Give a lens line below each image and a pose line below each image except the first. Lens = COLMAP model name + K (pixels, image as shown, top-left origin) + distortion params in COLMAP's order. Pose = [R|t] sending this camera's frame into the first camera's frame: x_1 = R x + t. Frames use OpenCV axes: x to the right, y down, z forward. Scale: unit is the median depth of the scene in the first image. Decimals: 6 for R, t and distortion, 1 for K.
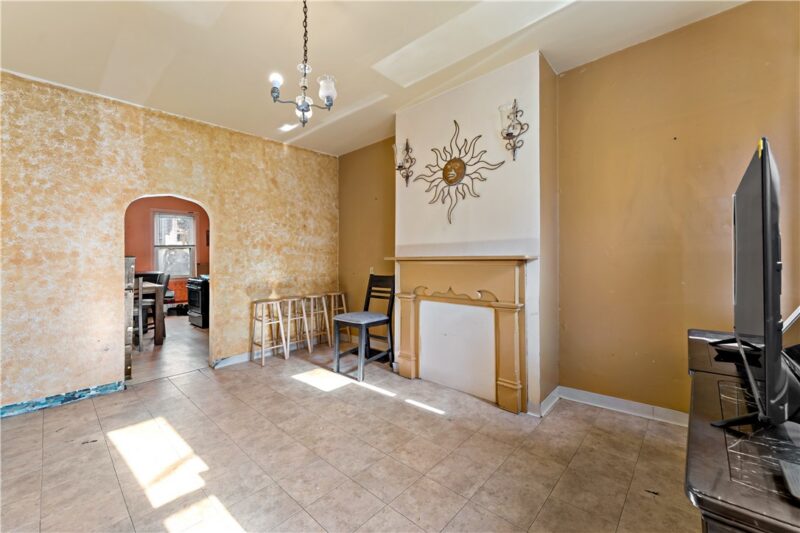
lens RADIAL K [[329.5, 0, 409.4], [0, 329.5, 254.6], [0, 0, 1]] dist [-0.001233, -0.000163]
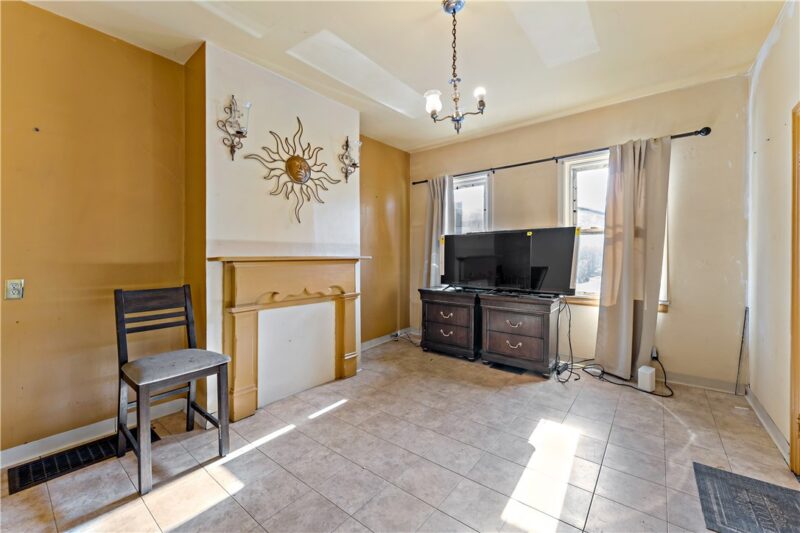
lens RADIAL K [[321.9, 0, 399.2], [0, 321.9, 259.0], [0, 0, 1]] dist [0.000505, 0.000250]
pose [[-0.059124, 0.006574, 0.998229, -0.866252], [0.000994, 0.999978, -0.006527, 0.019823], [-0.998250, 0.000606, -0.059129, 0.787944]]
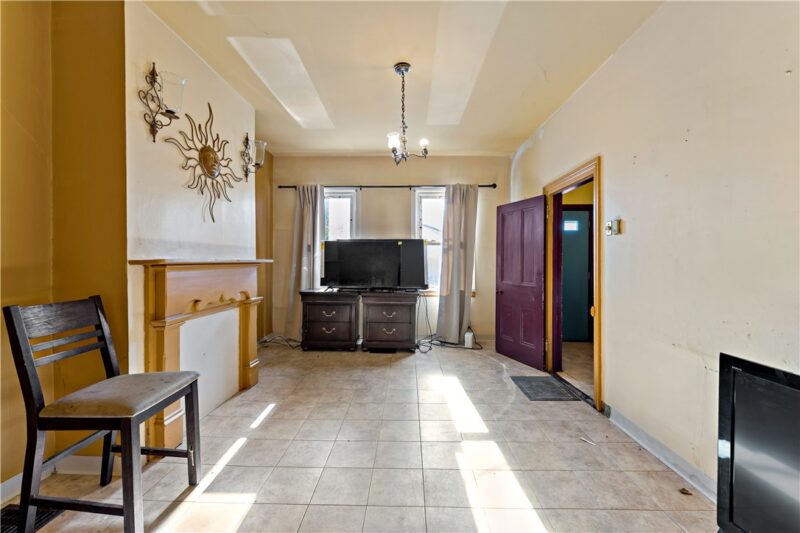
lens RADIAL K [[320.4, 0, 400.3], [0, 320.4, 263.7], [0, 0, 1]] dist [-0.000475, 0.000024]
pose [[-0.647632, 0.005447, 0.761934, -0.868243], [0.004256, 0.999985, -0.003531, 0.022257], [-0.761941, 0.000955, -0.647645, 1.211935]]
